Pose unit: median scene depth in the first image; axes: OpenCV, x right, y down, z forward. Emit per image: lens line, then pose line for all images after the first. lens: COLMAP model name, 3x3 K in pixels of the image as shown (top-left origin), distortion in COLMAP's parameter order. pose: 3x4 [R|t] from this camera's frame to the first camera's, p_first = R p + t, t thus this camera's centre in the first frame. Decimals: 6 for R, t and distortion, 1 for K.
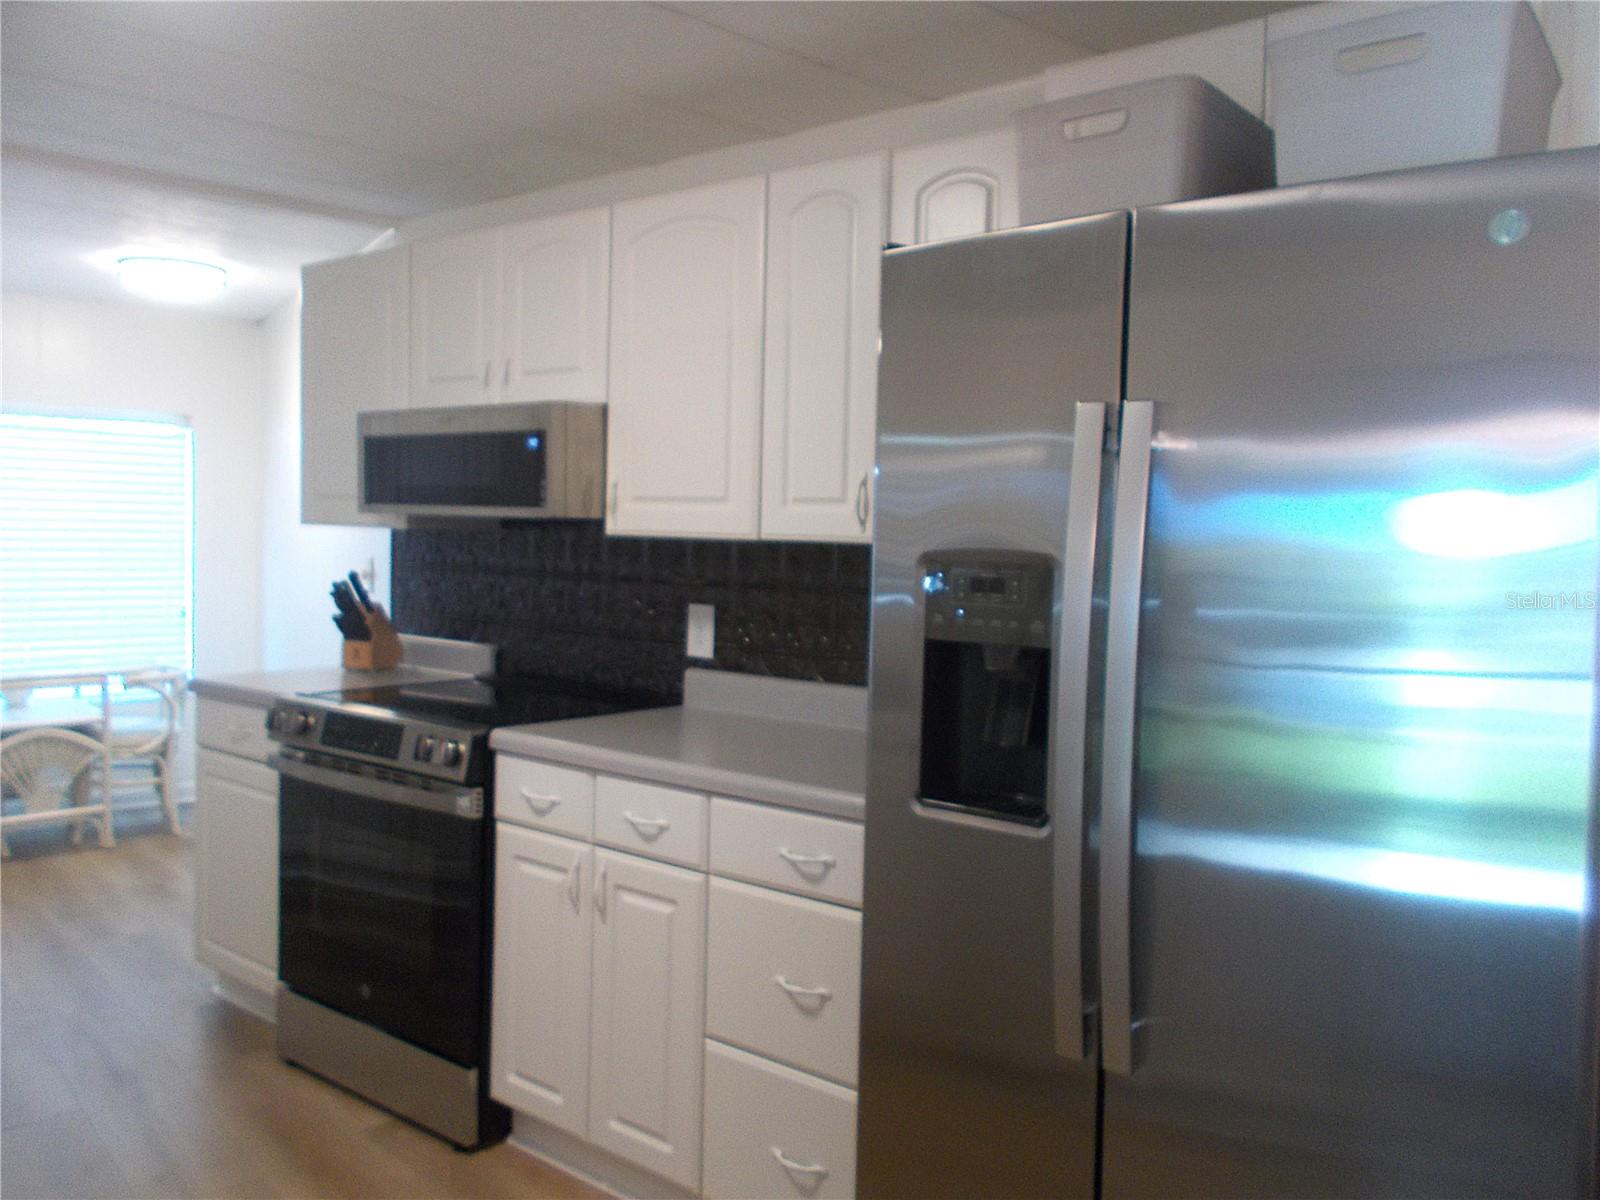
lens RADIAL K [[1224.6, 0, 795.7], [0, 1224.6, 602.0], [0, 0, 1]] dist [-0.006530, 0.017480]
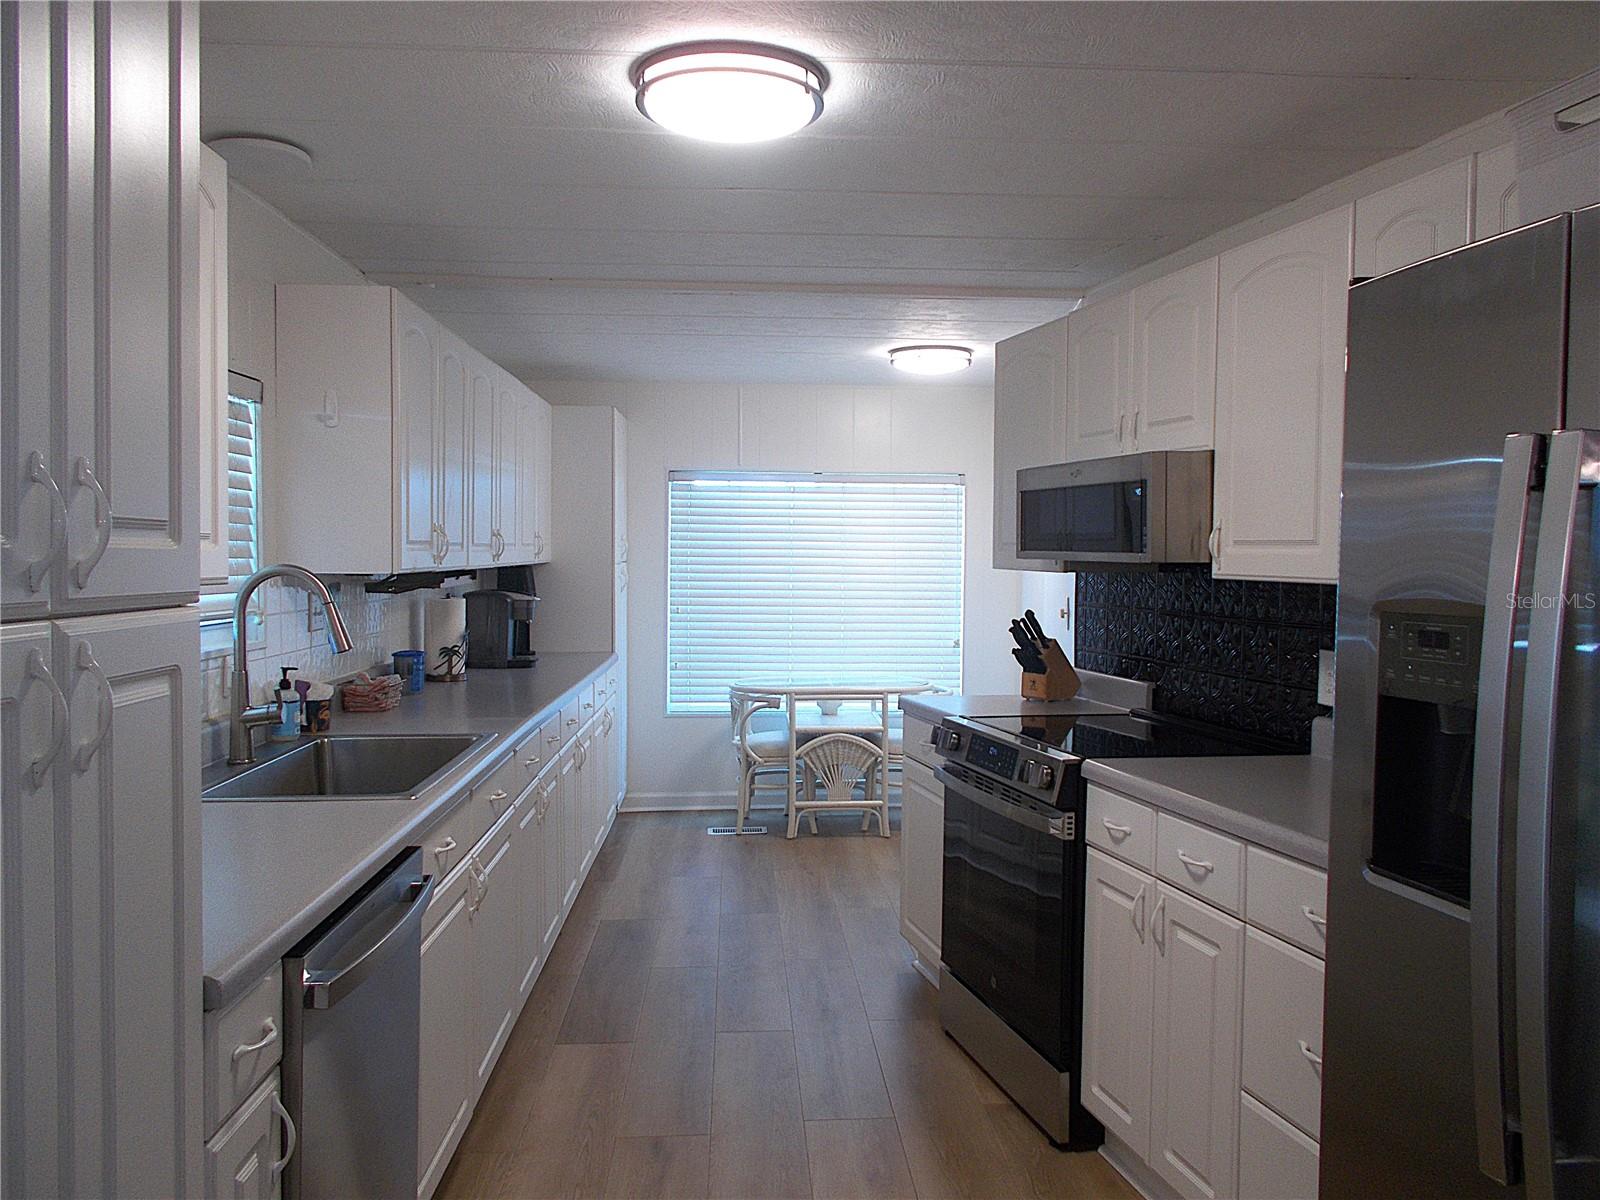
lens RADIAL K [[1224.6, 0, 800.8], [0, 1224.6, 603.7], [0, 0, 1]] dist [-0.006530, 0.017480]
pose [[0.782921, 0.008019, -0.622070, 0.206685], [-0.024979, 0.999516, -0.018554, -0.006427], [0.621620, 0.030065, 0.782742, -0.005005]]
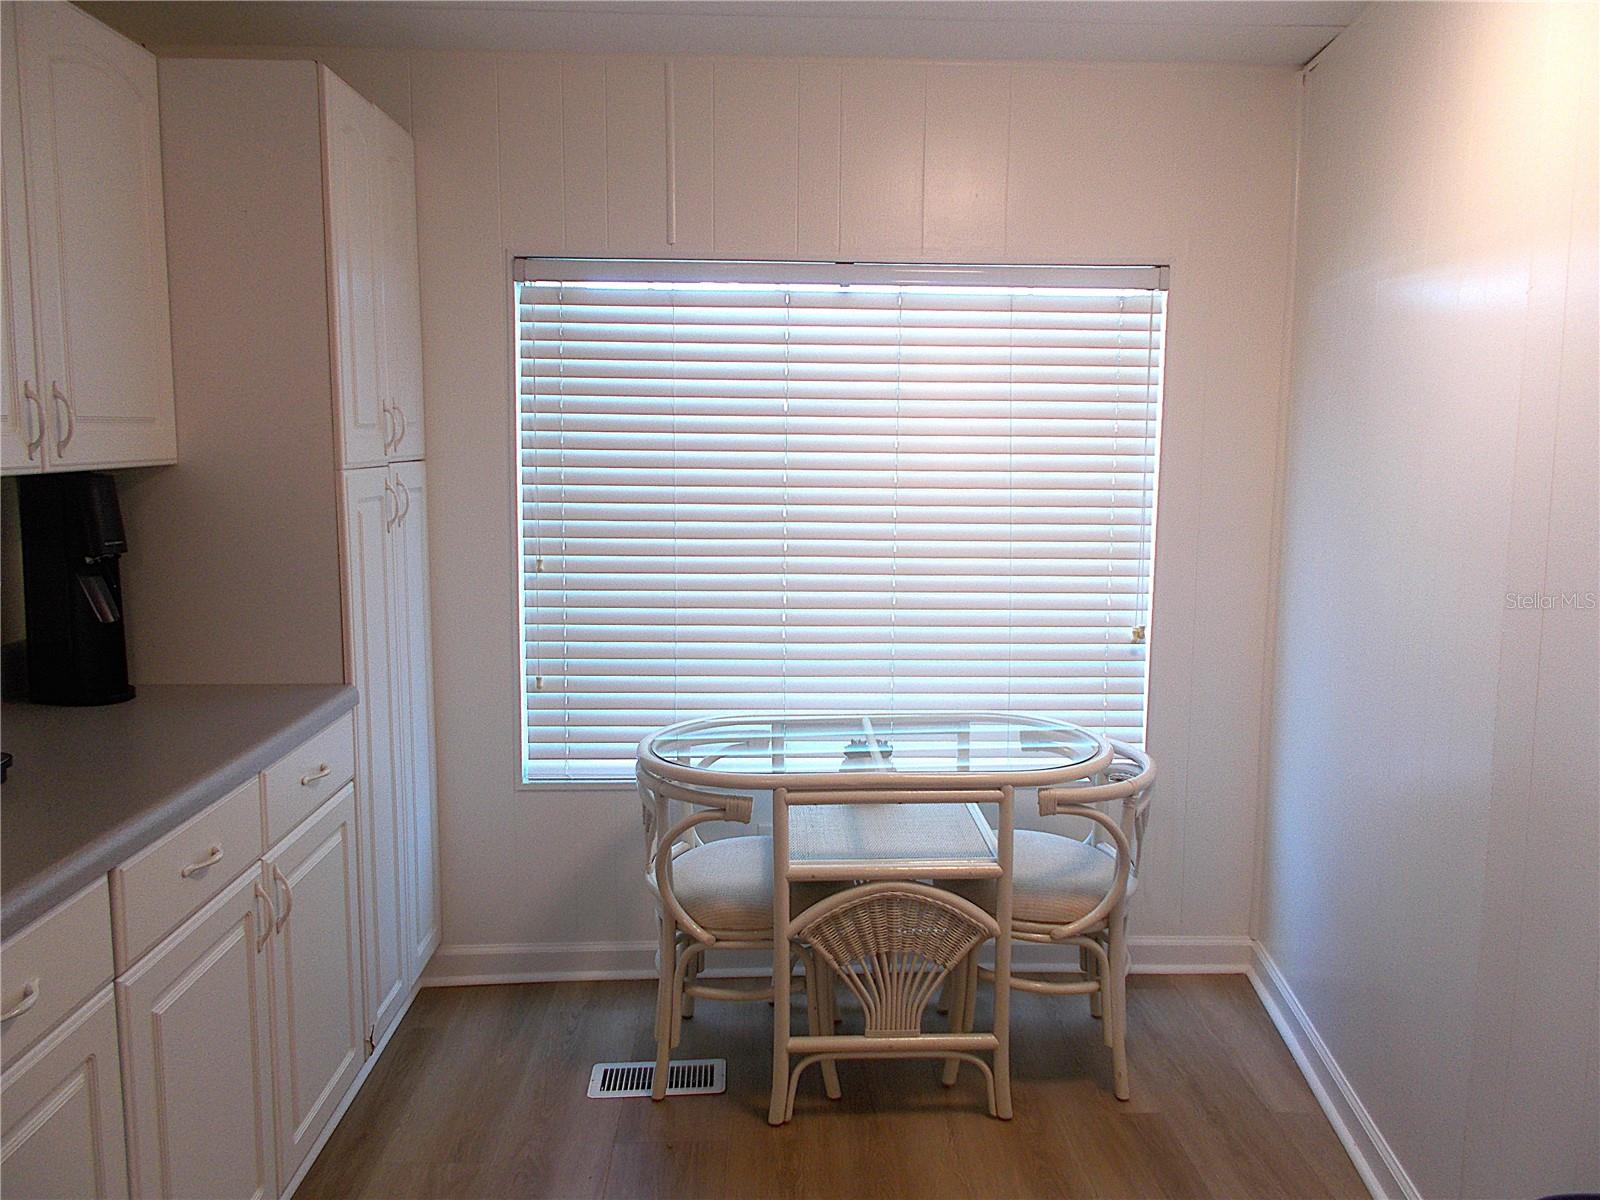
lens RADIAL K [[1224.6, 0, 799.6], [0, 1224.6, 598.7], [0, 0, 1]] dist [-0.006530, 0.017480]
pose [[0.772143, 0.065428, -0.632071, -0.534359], [-0.026800, 0.997153, 0.070479, -0.080624], [0.634883, -0.037480, 0.771698, 0.945146]]
